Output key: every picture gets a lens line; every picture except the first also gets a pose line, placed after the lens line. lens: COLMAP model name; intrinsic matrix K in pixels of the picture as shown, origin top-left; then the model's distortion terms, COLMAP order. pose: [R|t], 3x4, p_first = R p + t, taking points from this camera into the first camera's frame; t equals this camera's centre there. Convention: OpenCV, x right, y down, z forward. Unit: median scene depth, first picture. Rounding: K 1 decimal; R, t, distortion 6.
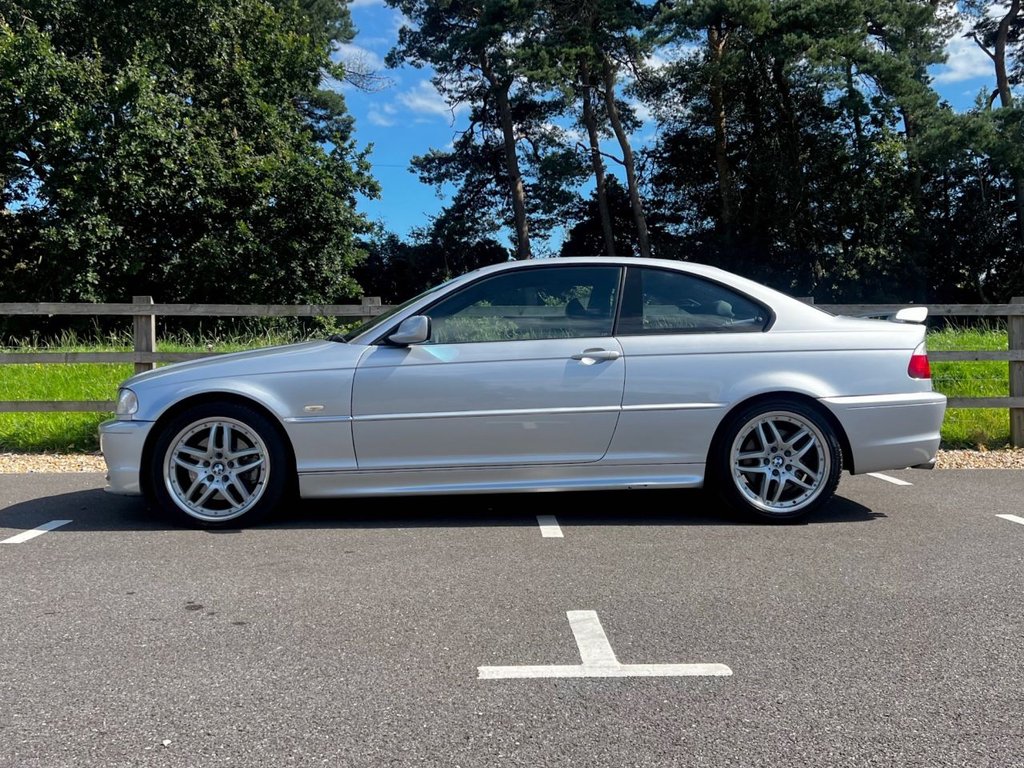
lens RADIAL K [[1050.4, 0, 535.6], [0, 1050.4, 337.4], [0, 0, 1]] dist [0.124471, -0.265207]
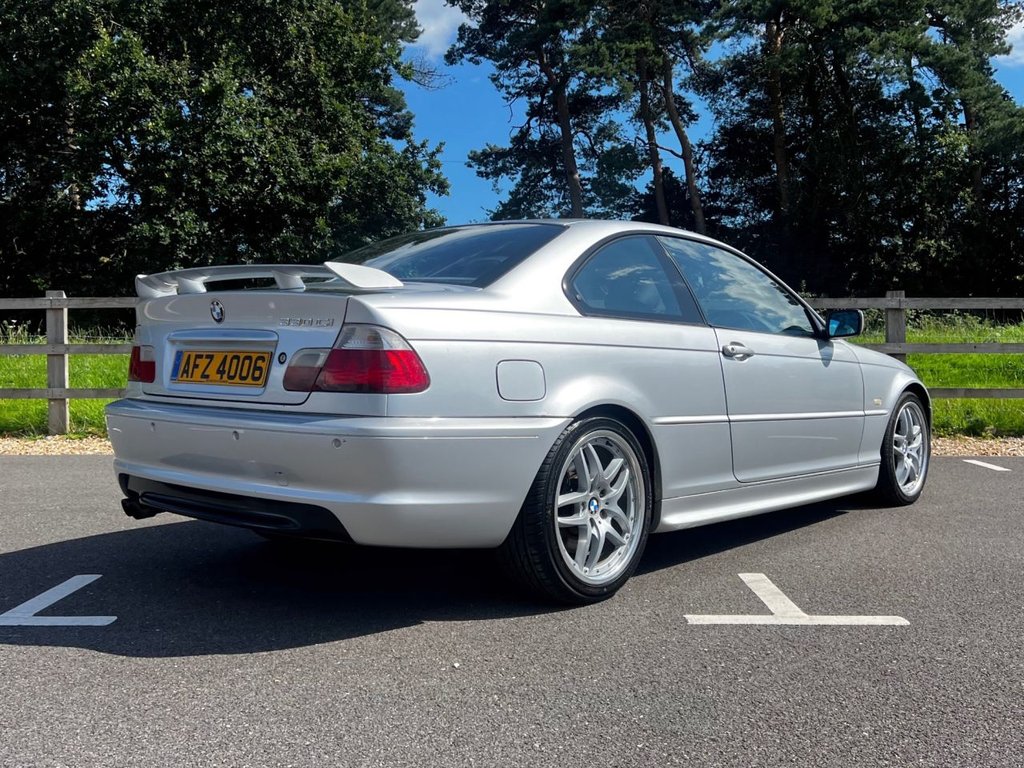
lens RADIAL K [[1048.4, 0, 529.5], [0, 1048.4, 337.2], [0, 0, 1]] dist [0.106867, -0.217655]
pose [[0.998967, 0.001160, -0.045437, -0.017575], [-0.000817, 0.999971, 0.007569, -0.000062], [0.045445, -0.007524, 0.998939, -0.016073]]
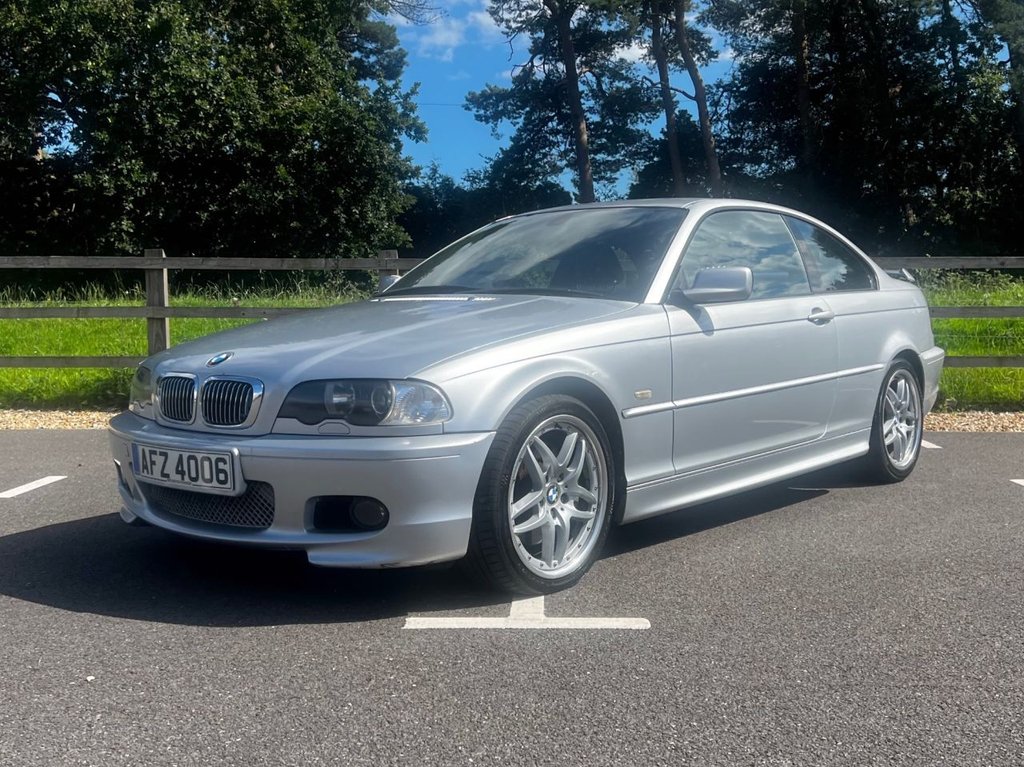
lens RADIAL K [[1142.3, 0, 550.3], [0, 1142.3, 324.9], [0, 0, 1]] dist [0.113527, -0.252345]
pose [[0.998454, 0.002291, -0.055539, 0.015250], [-0.000471, 0.999463, 0.032766, -0.001274], [0.055585, -0.032689, 0.997919, -0.010803]]
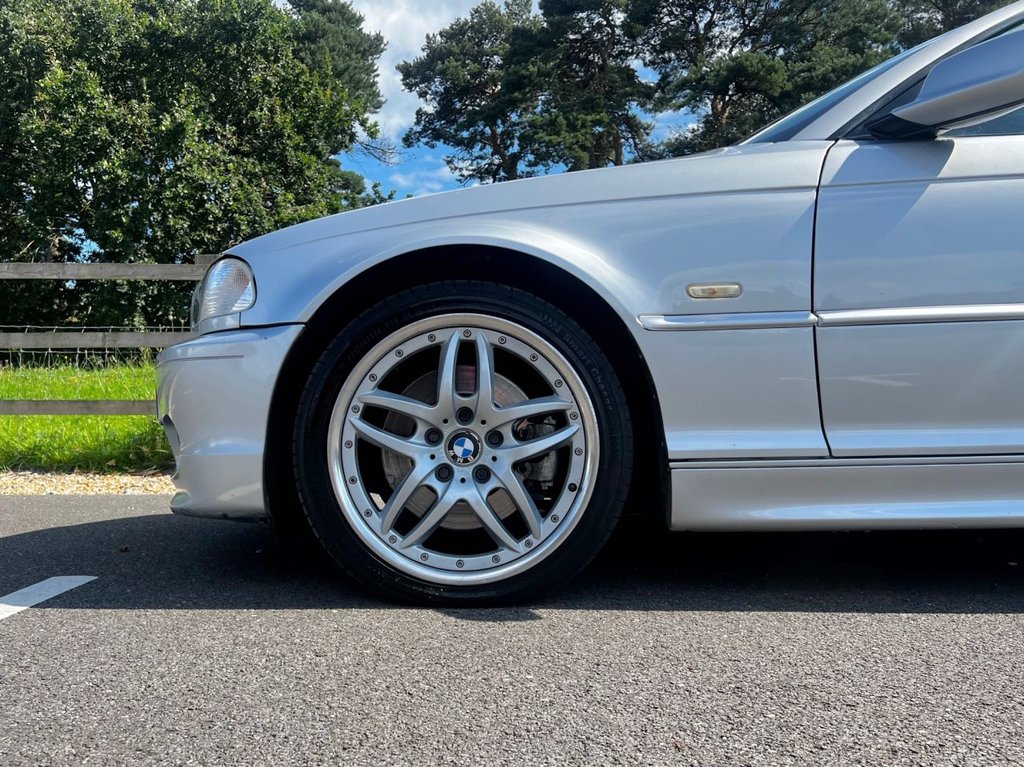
lens RADIAL K [[876.6, 0, 460.6], [0, 876.6, 415.4], [0, 0, 1]] dist [0.077422, -0.087379]
pose [[0.998981, 0.002754, -0.045049, -0.051604], [-0.002554, 0.999987, 0.004512, 0.019896], [0.045061, -0.004392, 0.998975, 0.123011]]
